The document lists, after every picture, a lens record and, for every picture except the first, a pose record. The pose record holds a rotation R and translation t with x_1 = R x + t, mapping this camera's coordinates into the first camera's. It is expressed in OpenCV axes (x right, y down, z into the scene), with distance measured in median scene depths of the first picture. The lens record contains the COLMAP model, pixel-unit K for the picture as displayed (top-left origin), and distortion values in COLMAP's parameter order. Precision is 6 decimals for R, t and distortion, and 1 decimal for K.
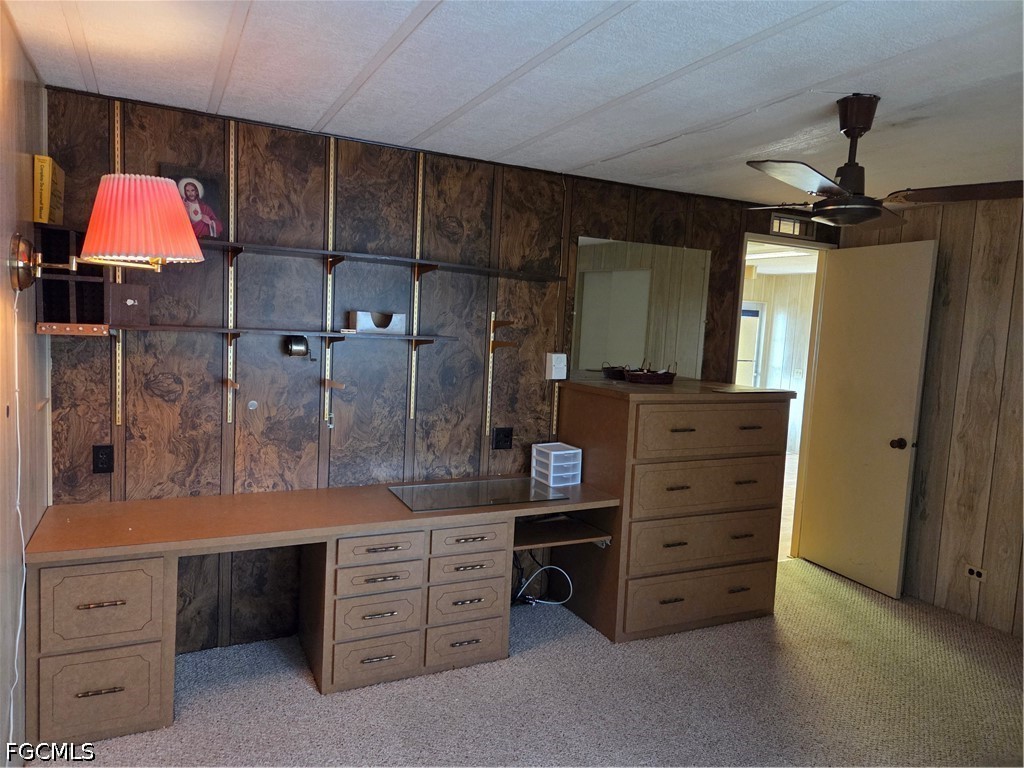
lens RADIAL K [[684.1, 0, 502.4], [0, 684.1, 384.6], [0, 0, 1]] dist [0.061582, -0.046410]
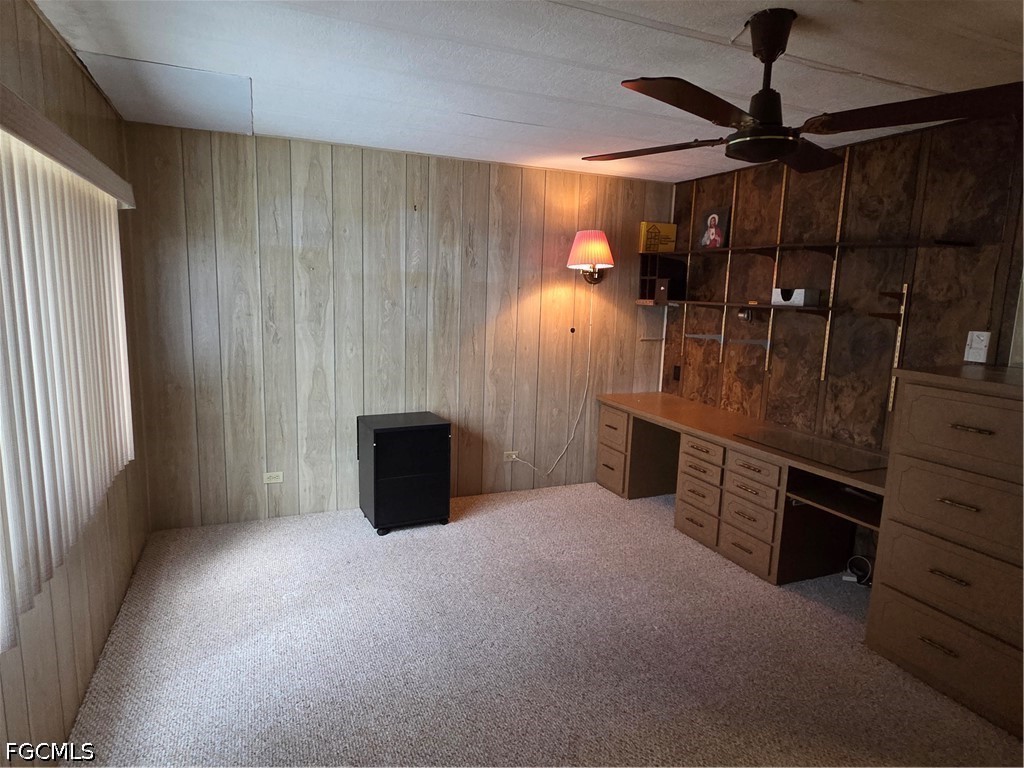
lens RADIAL K [[589.1, 0, 504.2], [0, 589.1, 381.4], [0, 0, 1]] dist [0.008330, -0.000445]
pose [[-0.044212, 0.108495, -0.993113, 0.891453], [-0.123970, 0.985806, 0.113216, 0.005145], [0.991301, 0.128122, -0.030134, 0.498205]]
